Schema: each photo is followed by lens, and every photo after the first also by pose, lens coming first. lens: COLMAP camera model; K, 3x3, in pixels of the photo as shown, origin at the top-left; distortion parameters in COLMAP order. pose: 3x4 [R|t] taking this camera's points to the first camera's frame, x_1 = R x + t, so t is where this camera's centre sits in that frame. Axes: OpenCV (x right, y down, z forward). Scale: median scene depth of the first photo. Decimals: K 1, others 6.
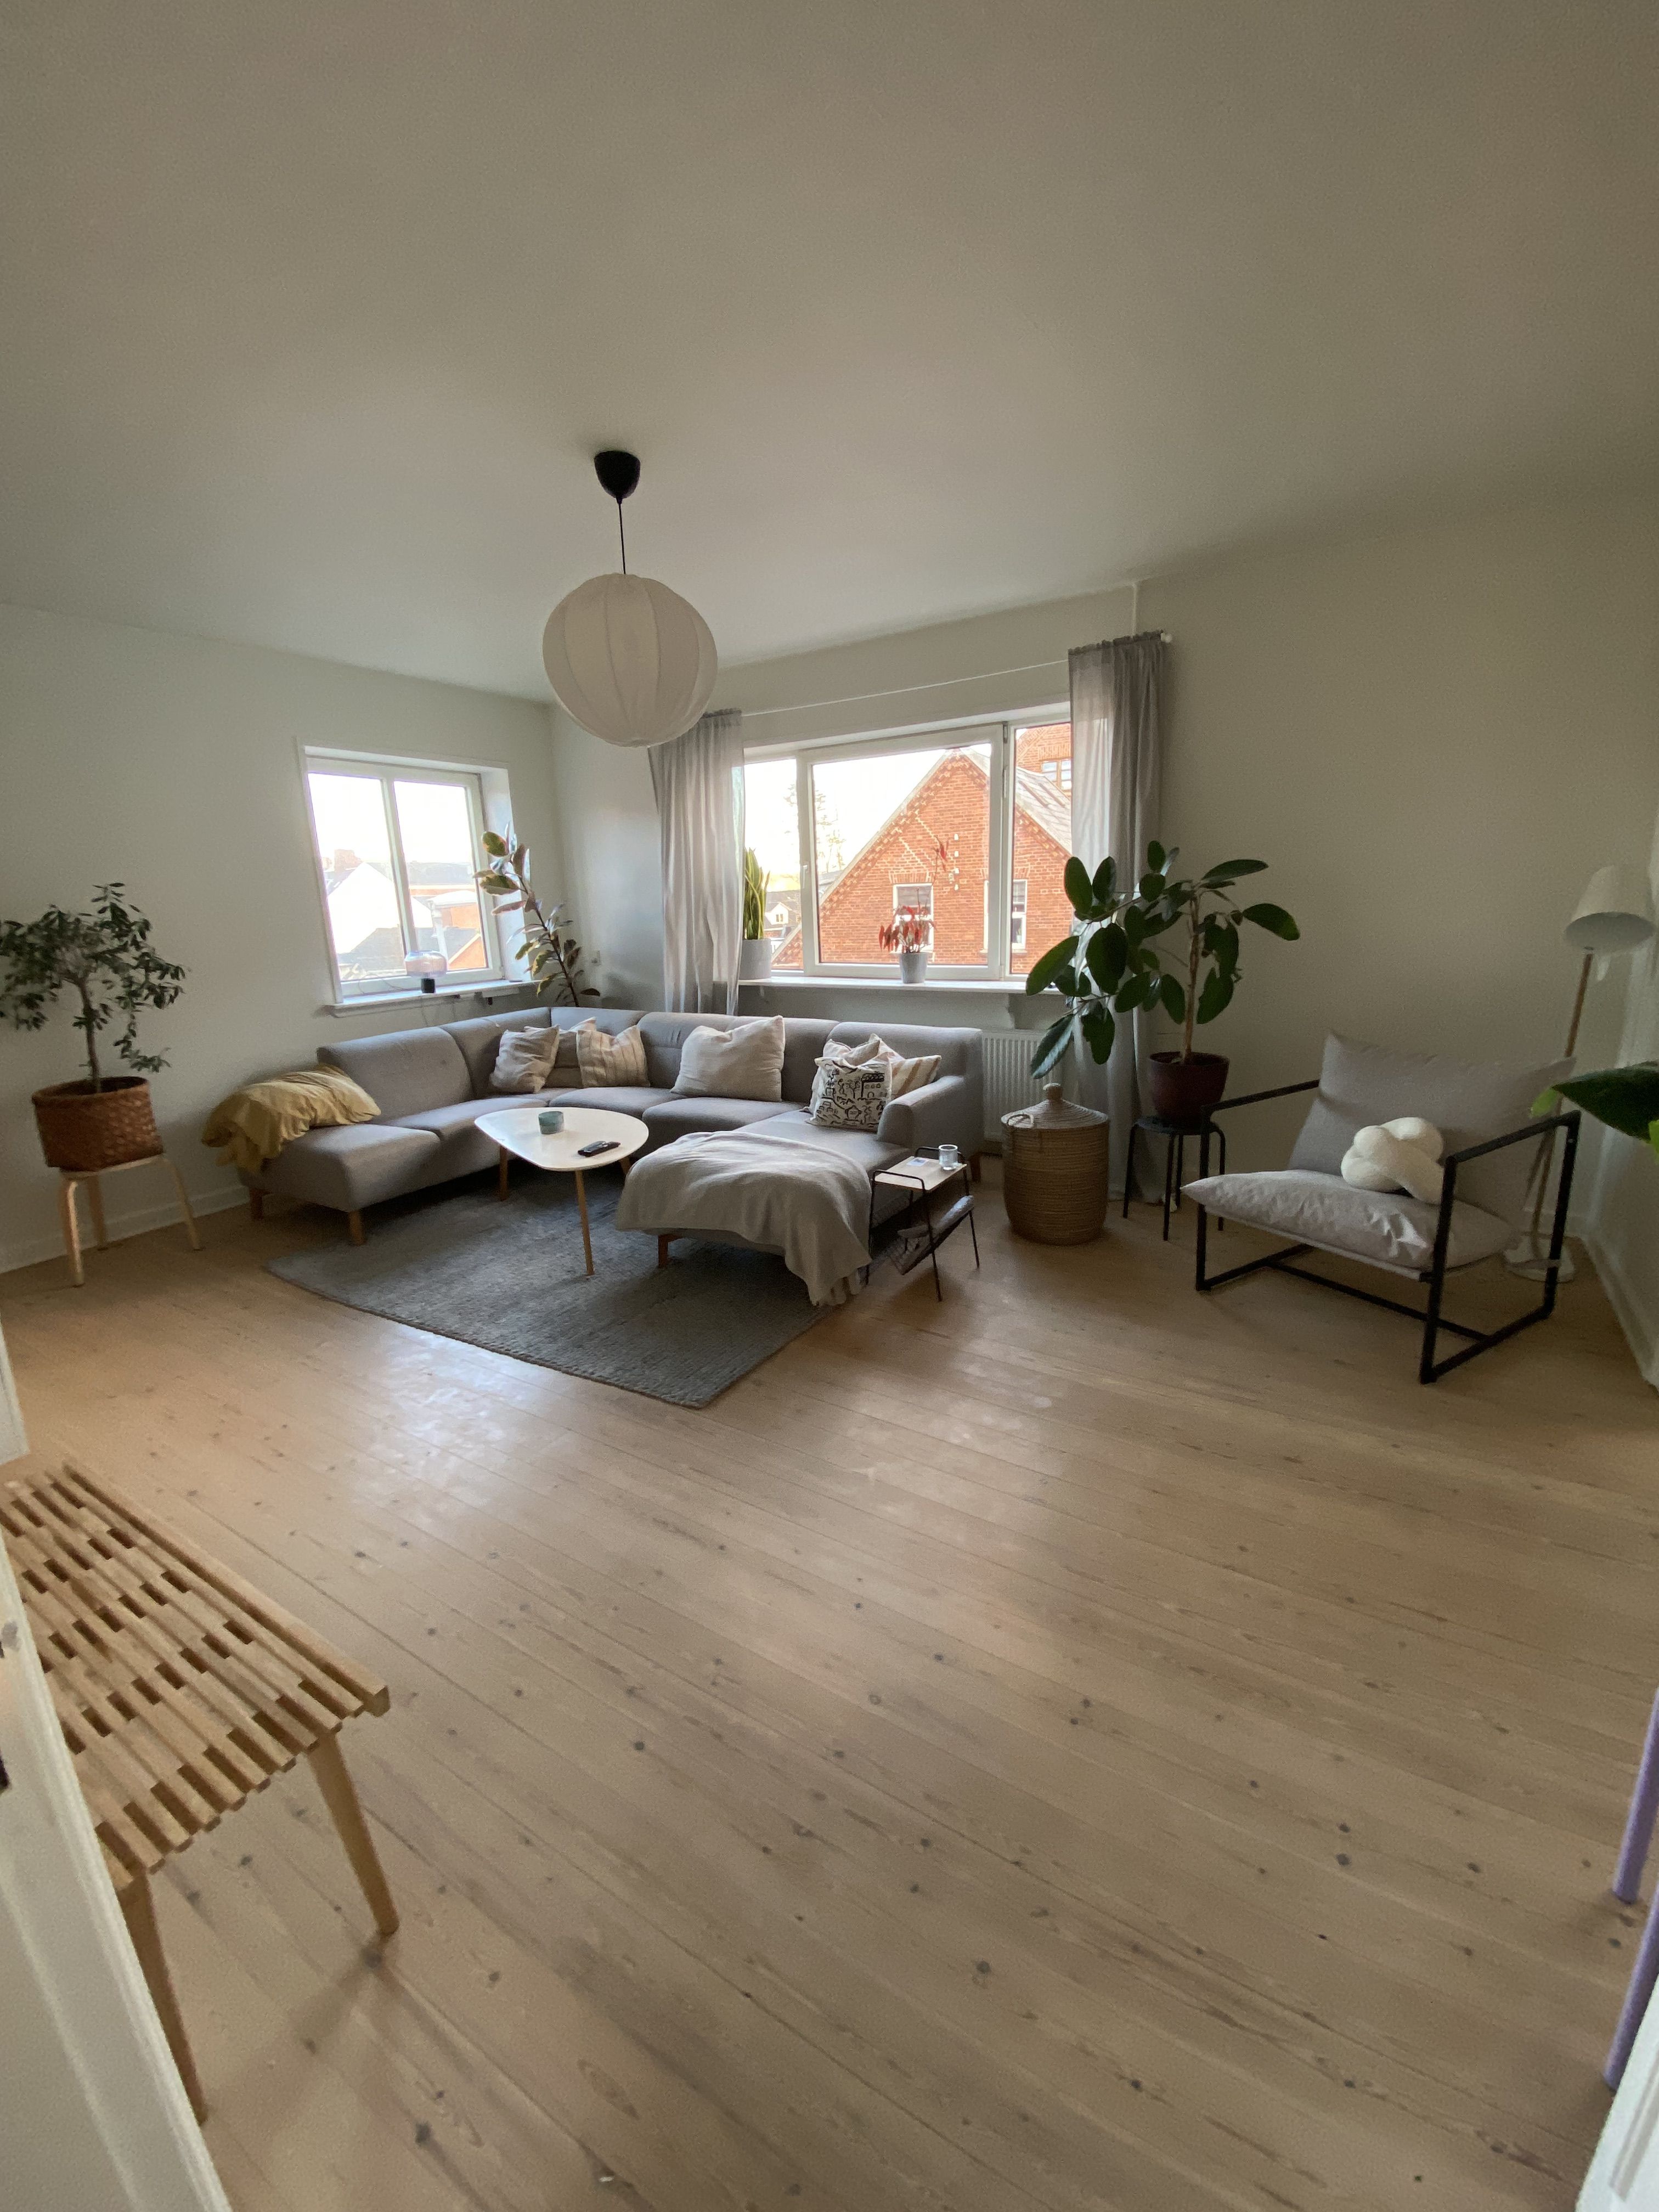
lens RADIAL K [[897.5, 0, 829.5], [0, 897.5, 1106.0], [0, 0, 1]] dist [0.012954, -0.015980]
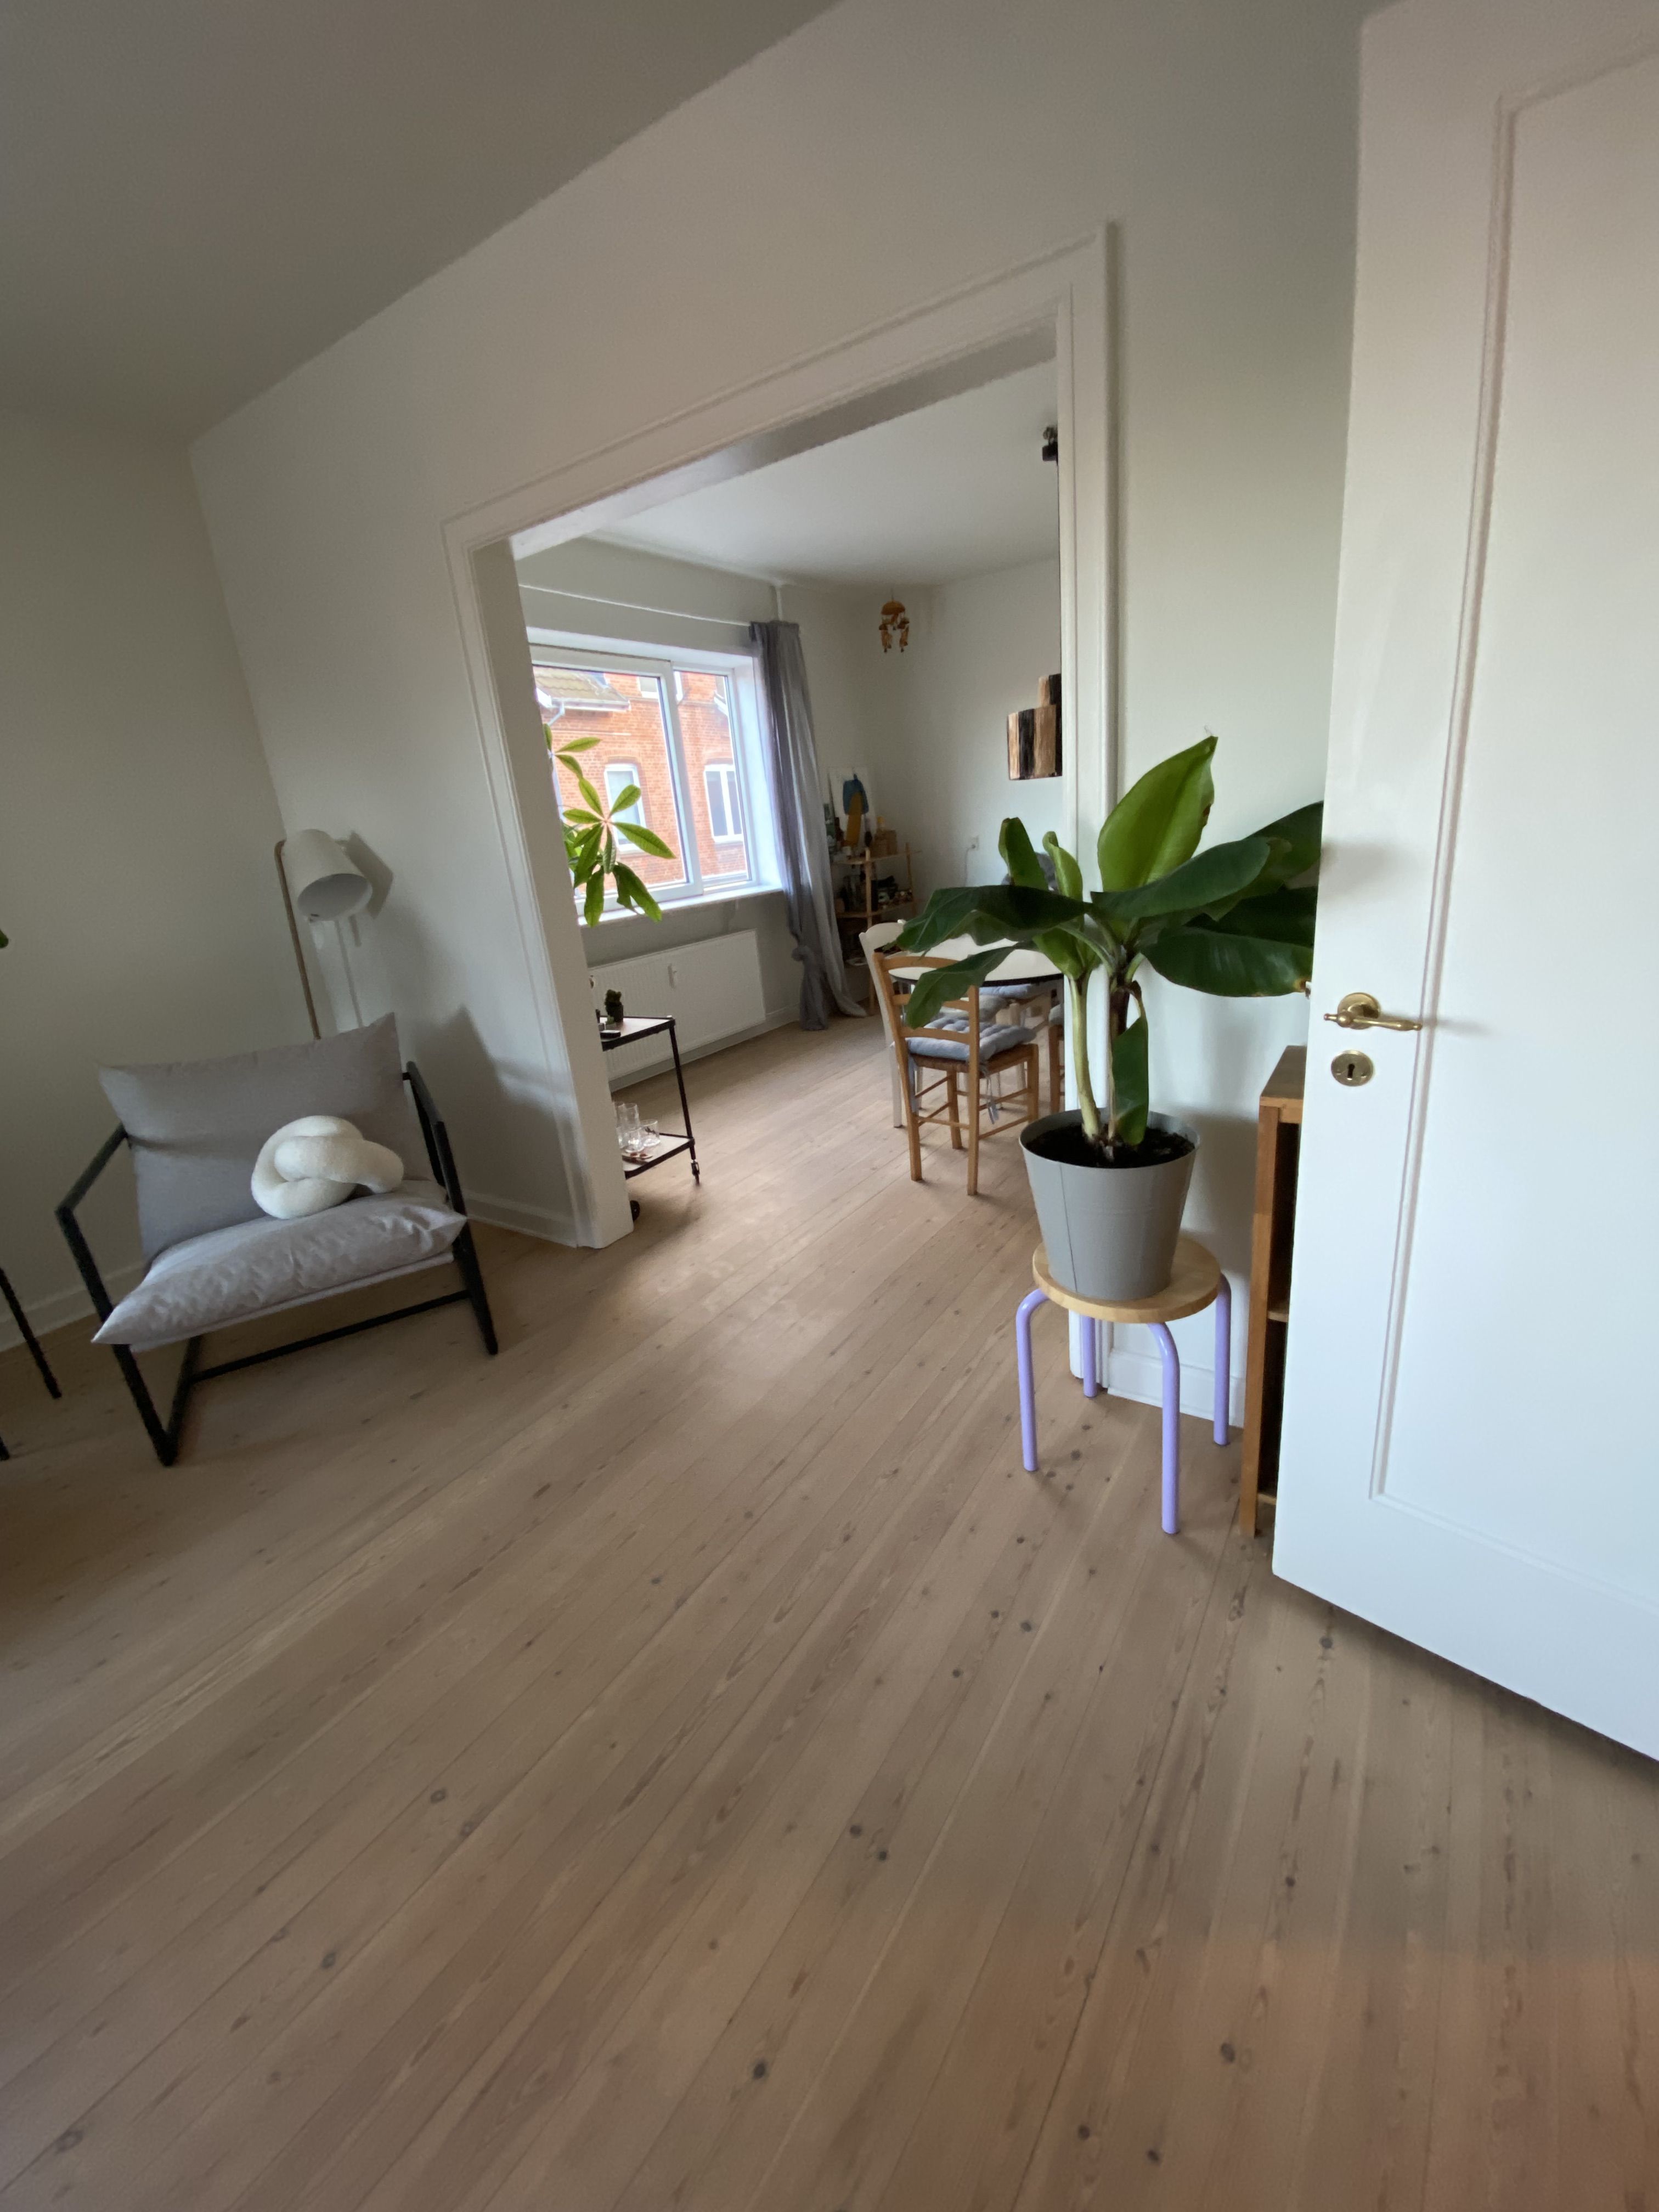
lens RADIAL K [[897.5, 0, 829.5], [0, 897.5, 1106.0], [0, 0, 1]] dist [0.012954, -0.015980]
pose [[0.028034, -0.282183, 0.958951, -0.162424], [0.320814, 0.911119, 0.258730, -0.060743], [-0.946727, 0.300392, 0.116070, 0.443750]]
